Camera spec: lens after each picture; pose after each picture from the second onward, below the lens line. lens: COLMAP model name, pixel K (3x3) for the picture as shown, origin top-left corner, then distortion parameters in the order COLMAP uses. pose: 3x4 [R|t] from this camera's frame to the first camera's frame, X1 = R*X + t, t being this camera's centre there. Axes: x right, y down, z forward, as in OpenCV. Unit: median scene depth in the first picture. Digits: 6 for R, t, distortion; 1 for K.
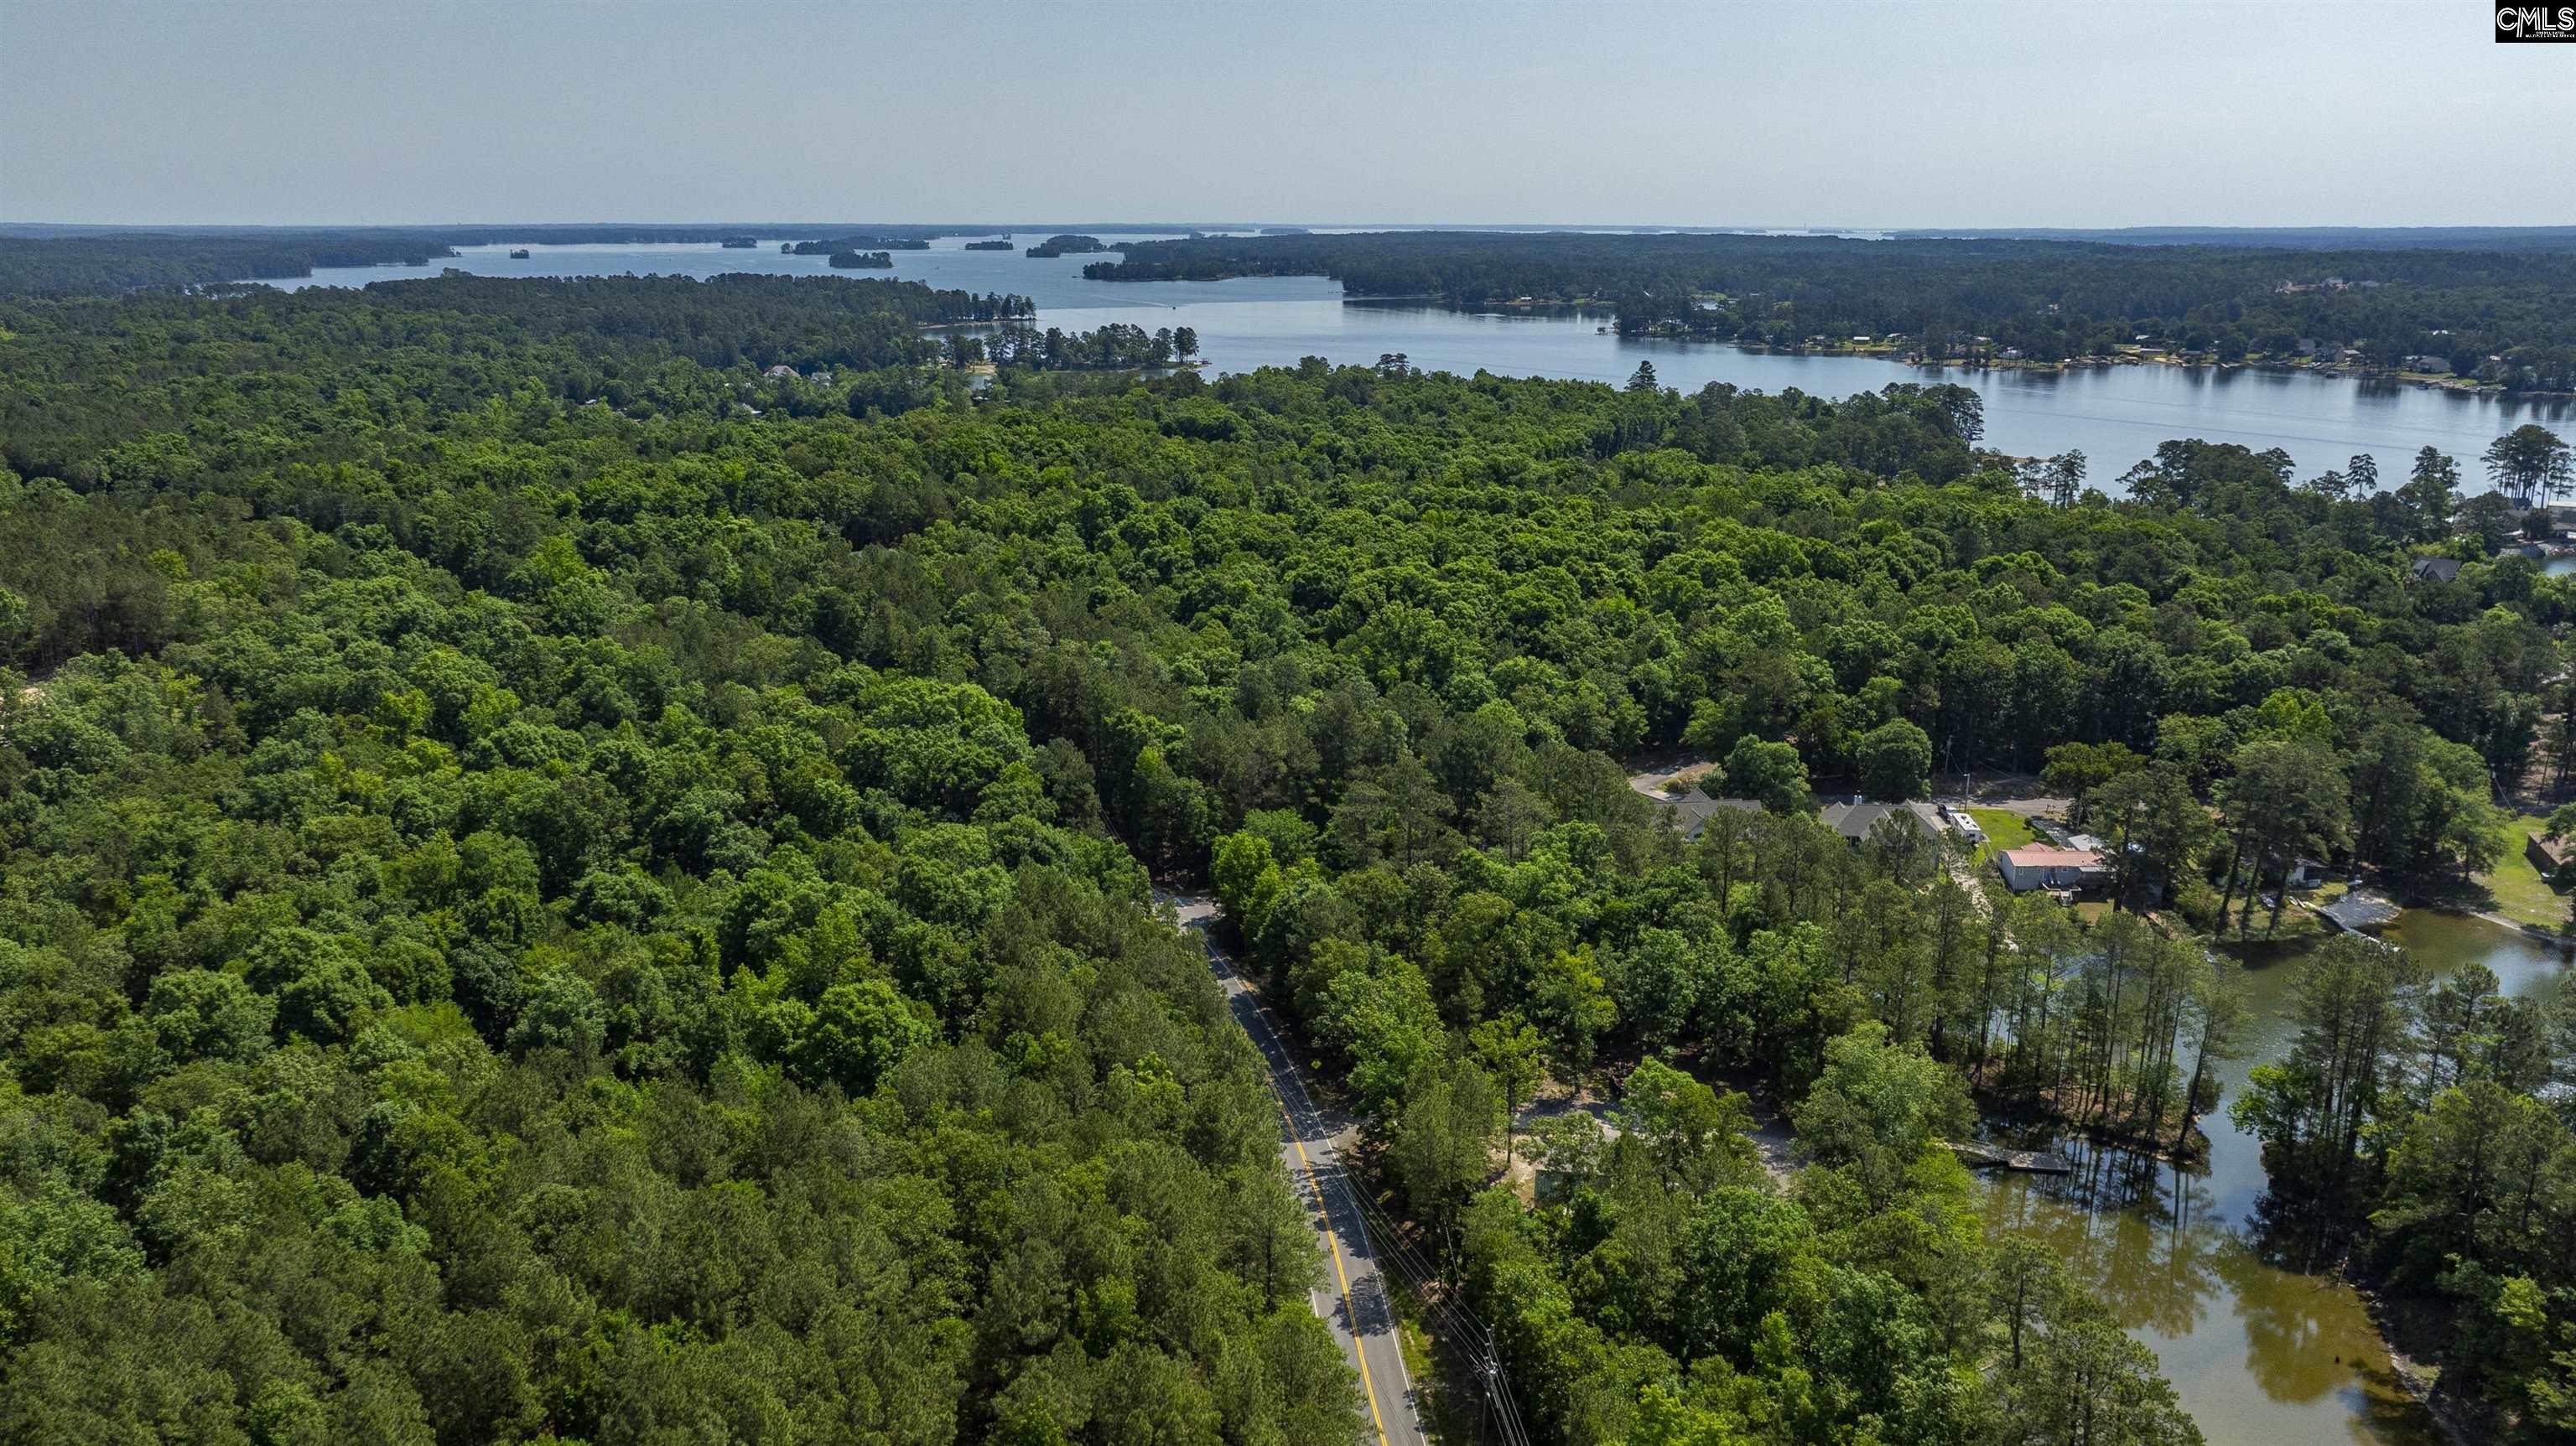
lens RADIAL K [[1908.8, 0, 1274.3], [0, 1908.8, 696.9], [0, 0, 1]] dist [-0.034765, 0.055959]
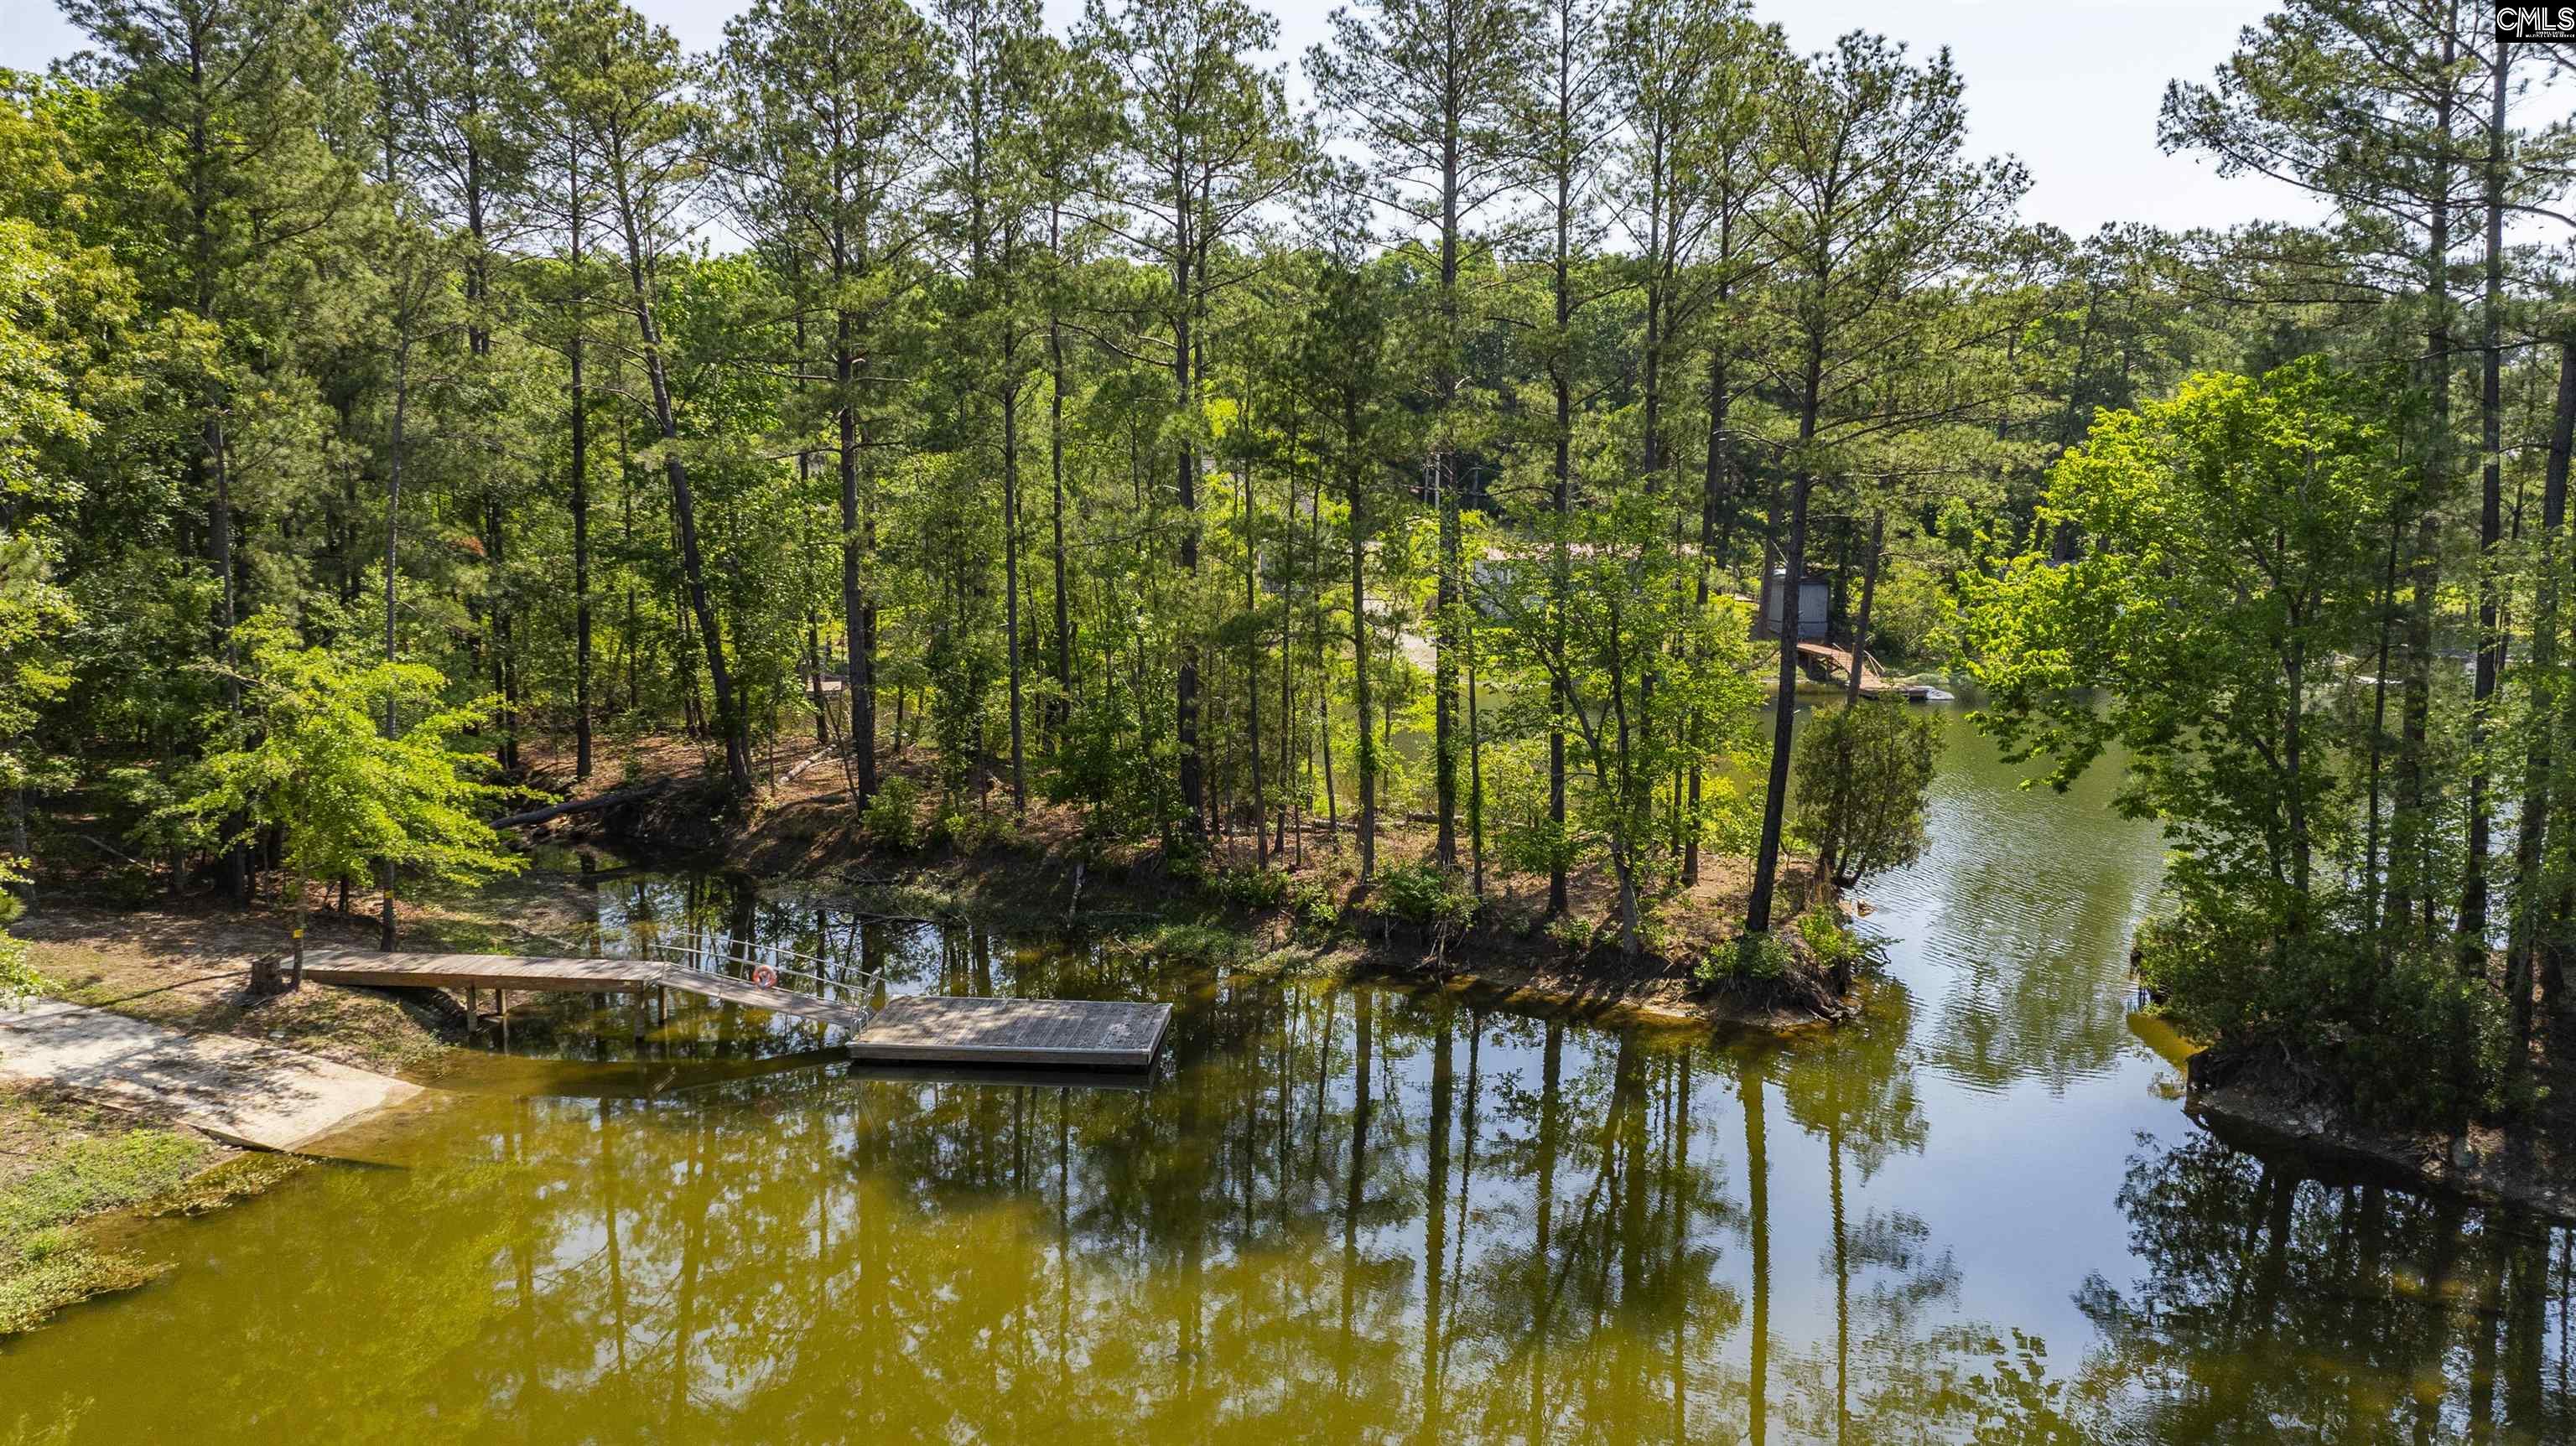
lens RADIAL K [[1908.8, 0, 1274.3], [0, 1908.8, 696.9], [0, 0, 1]] dist [-0.034765, 0.055959]
pose [[0.994964, -0.011205, 0.099604, 0.299791], [0.024201, 0.991186, -0.130247, 0.173889], [-0.097266, 0.132002, 0.986466, 0.589764]]
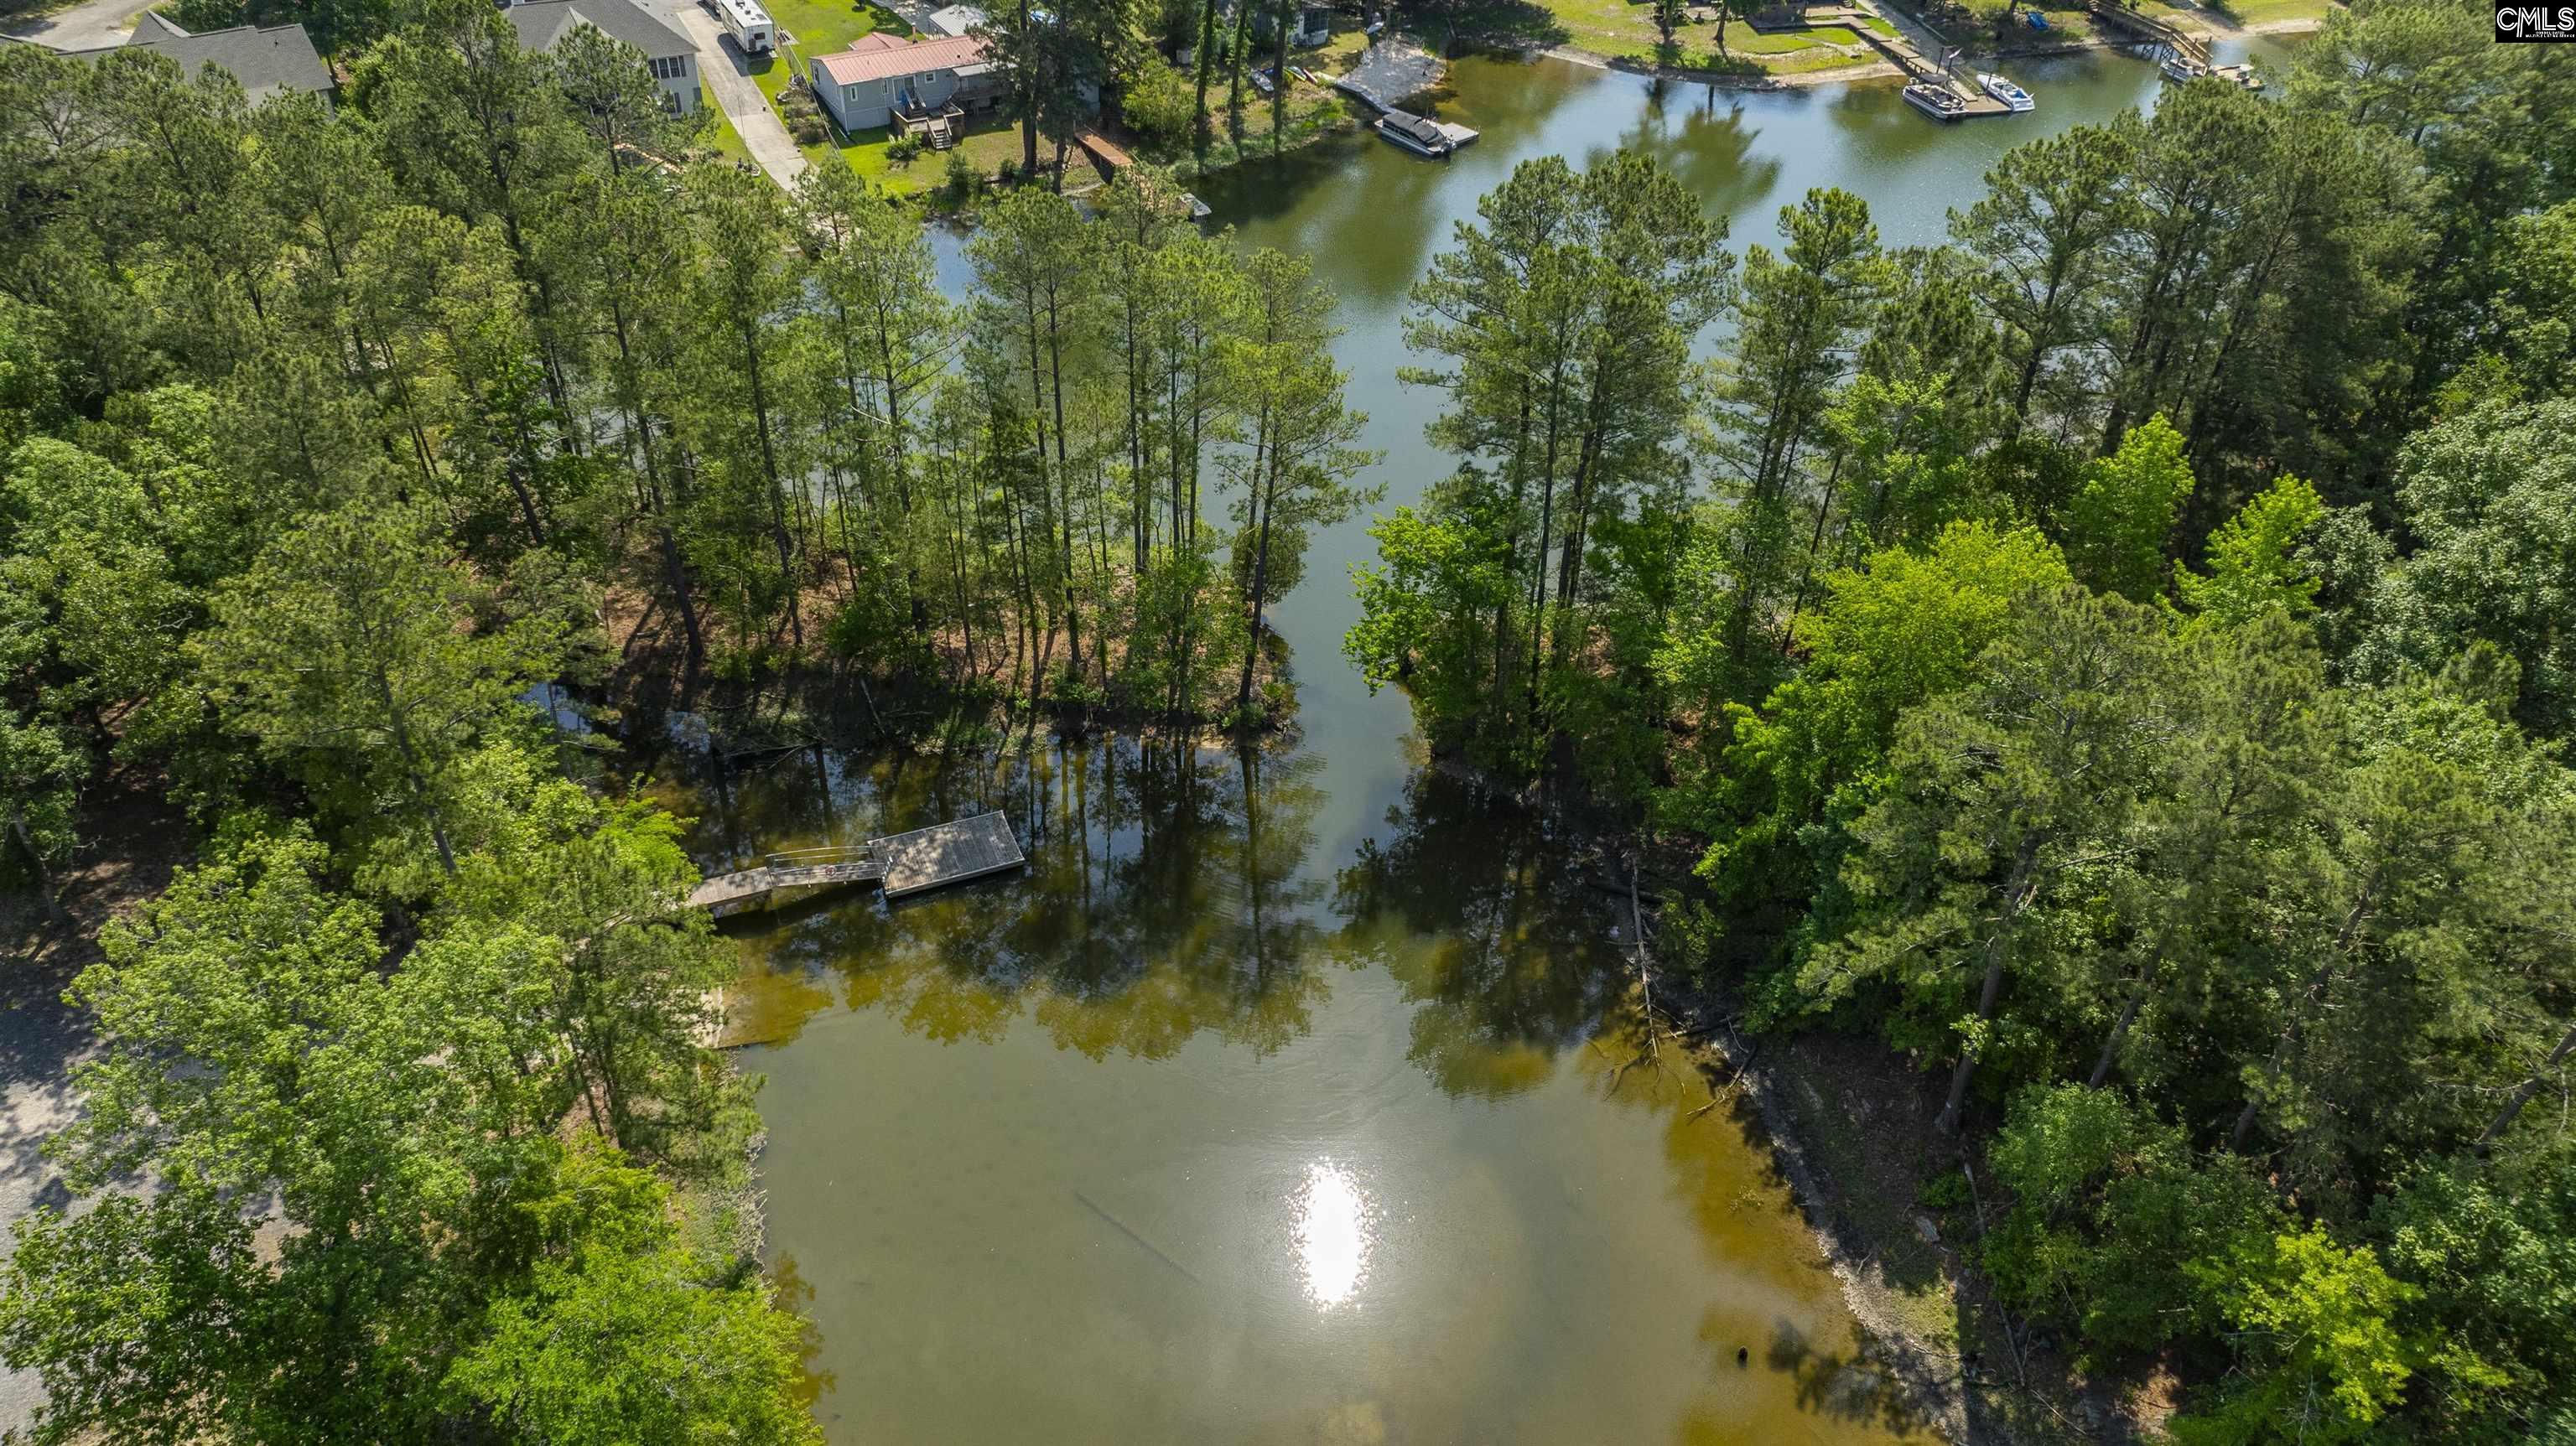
lens RADIAL K [[1884.6, 0, 1322.5], [0, 1884.6, 728.7], [0, 0, 1]] dist [-0.016846, 0.002552]
pose [[0.836490, -0.310049, 0.451834, 0.215934], [0.101682, 0.898043, 0.427994, 0.040911], [-0.538466, -0.312069, 0.782731, 0.476201]]
